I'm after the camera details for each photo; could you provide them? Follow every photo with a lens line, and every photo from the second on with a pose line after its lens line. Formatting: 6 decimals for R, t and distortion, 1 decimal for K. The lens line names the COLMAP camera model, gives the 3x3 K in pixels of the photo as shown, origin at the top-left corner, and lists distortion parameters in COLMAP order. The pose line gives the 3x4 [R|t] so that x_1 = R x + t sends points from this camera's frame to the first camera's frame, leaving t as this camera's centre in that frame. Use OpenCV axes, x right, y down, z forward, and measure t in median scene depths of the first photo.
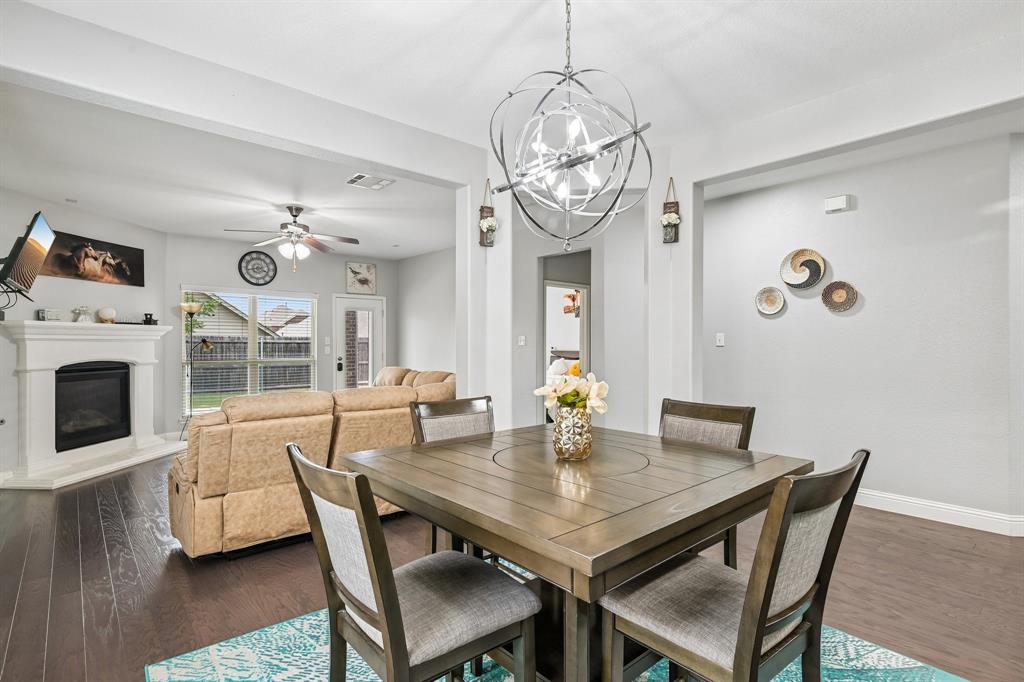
lens RADIAL K [[505.8, 0, 512.8], [0, 505.8, 350.1], [0, 0, 1]] dist [-0.002517, -0.001100]
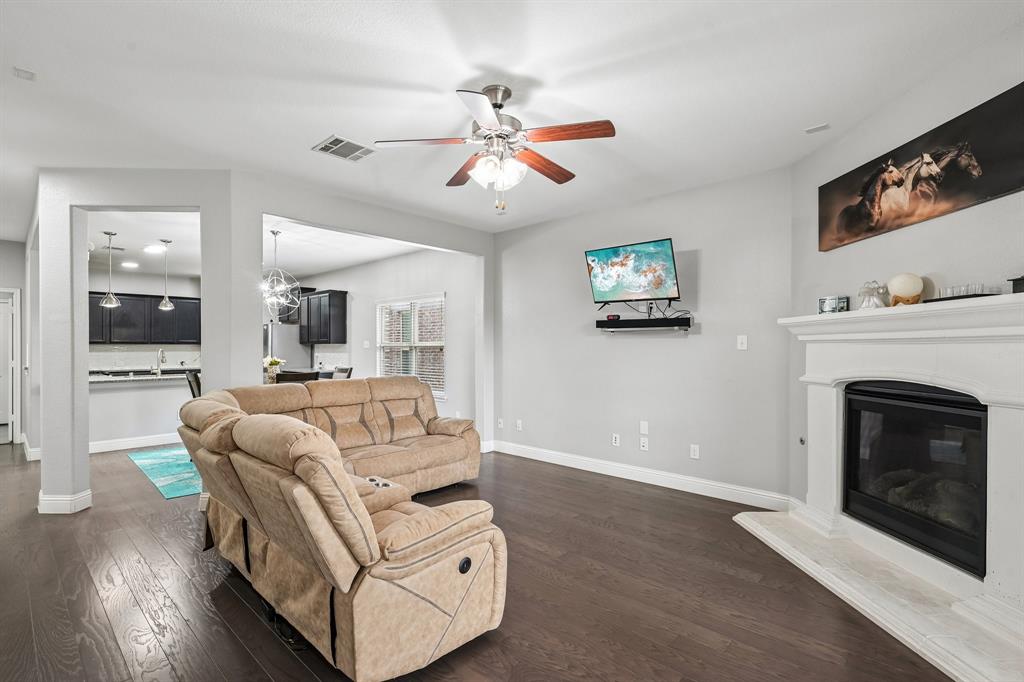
lens RADIAL K [[462.6, 0, 510.5], [0, 462.6, 343.4], [0, 0, 1]] dist [-0.001024, -0.000030]
pose [[-0.994335, 0.000433, -0.106293, -0.351818], [-0.000369, 0.999972, 0.007525, -0.018783], [0.106293, 0.007522, -0.994306, 1.326010]]
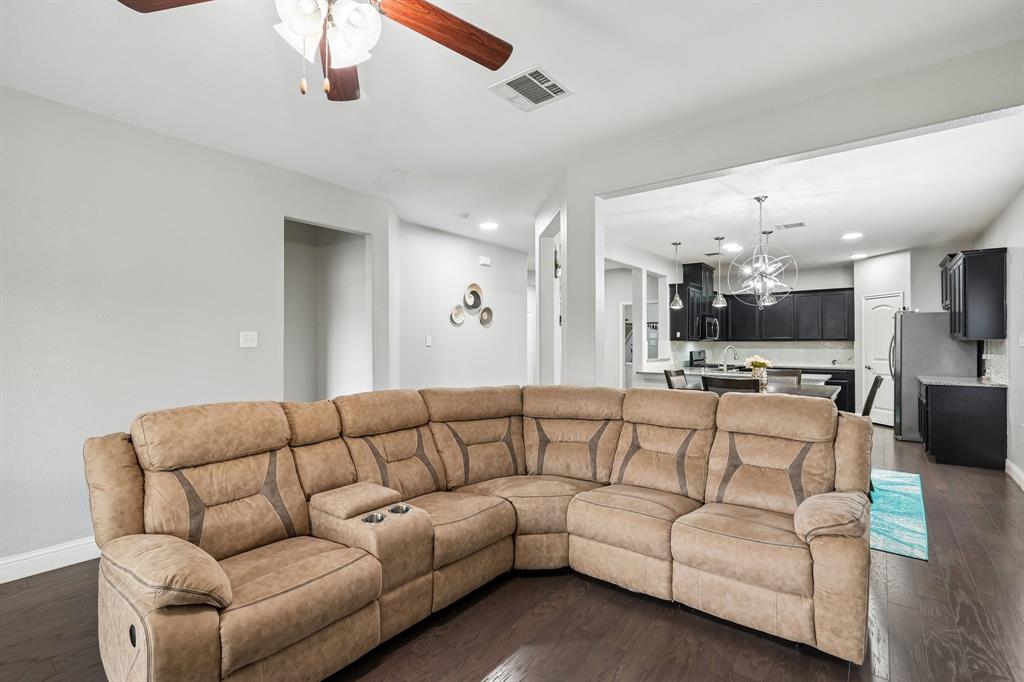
lens RADIAL K [[462.6, 0, 515.0], [0, 462.6, 348.5], [0, 0, 1]] dist [-0.001024, -0.000030]
pose [[-0.177144, -0.012050, 0.984111, -0.642697], [0.012212, 0.999821, 0.014440, -0.012972], [-0.984109, 0.014576, -0.176966, 0.846656]]
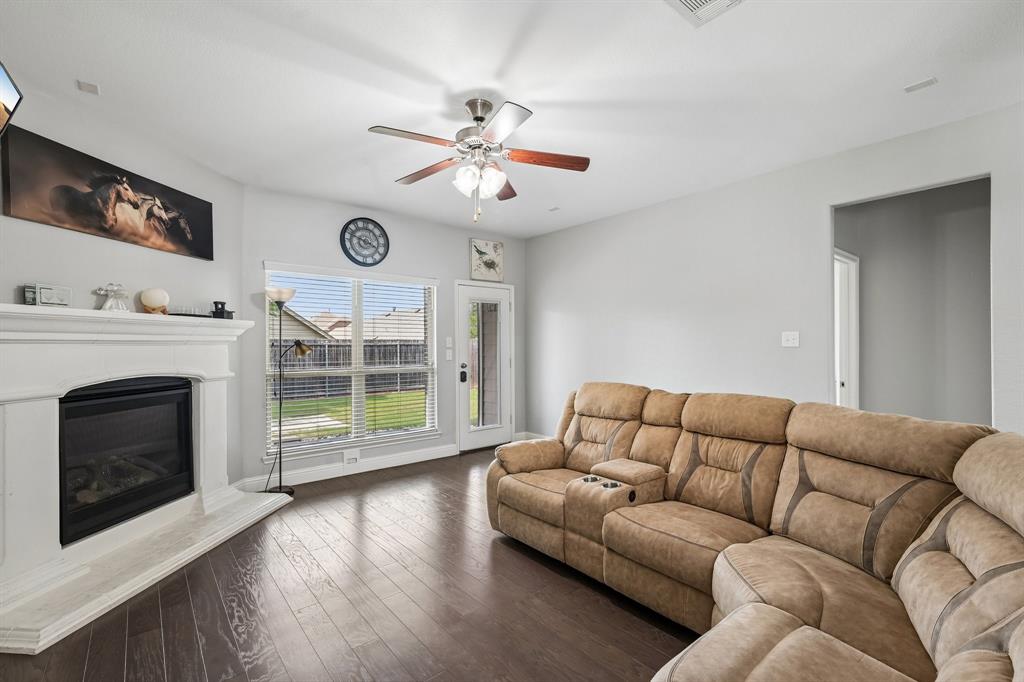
lens RADIAL K [[462.6, 0, 519.3], [0, 462.6, 350.6], [0, 0, 1]] dist [-0.001024, -0.000030]
pose [[0.999594, -0.006416, -0.027743, -0.333081], [0.006352, 0.999977, -0.002413, -0.005216], [0.027758, 0.002236, 0.999612, 0.433082]]
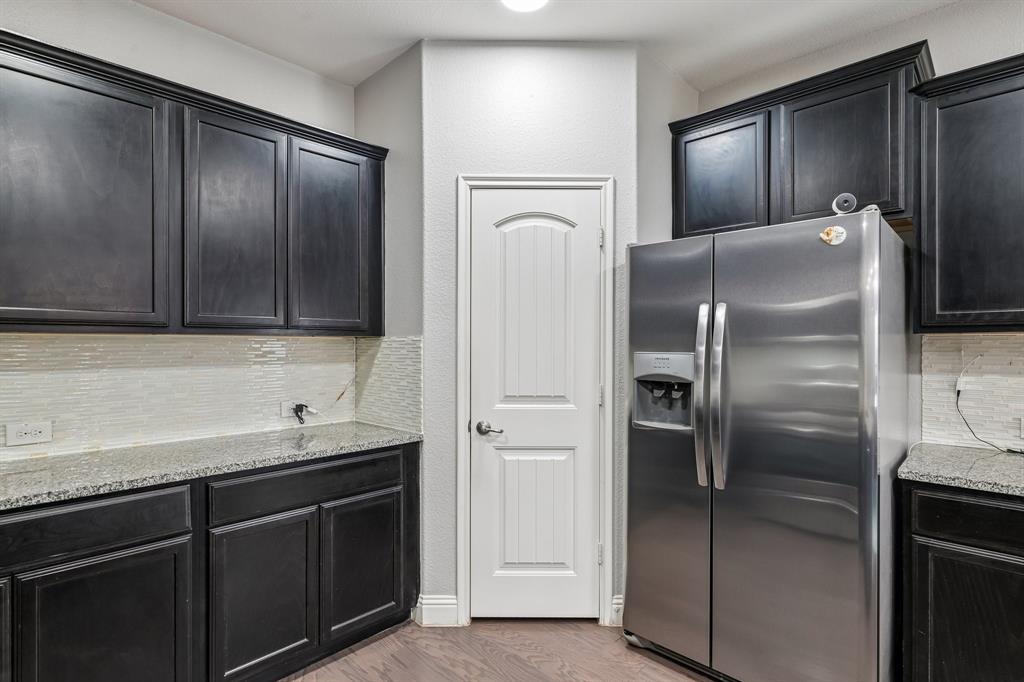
lens RADIAL K [[505.8, 0, 512.0], [0, 505.8, 342.1], [0, 0, 1]] dist [-0.002517, -0.001100]
pose [[-0.996464, -0.000120, -0.084026, 0.471612], [-0.001029, 0.999941, 0.010778, -0.001544], [0.084020, 0.010826, -0.996405, 0.043388]]
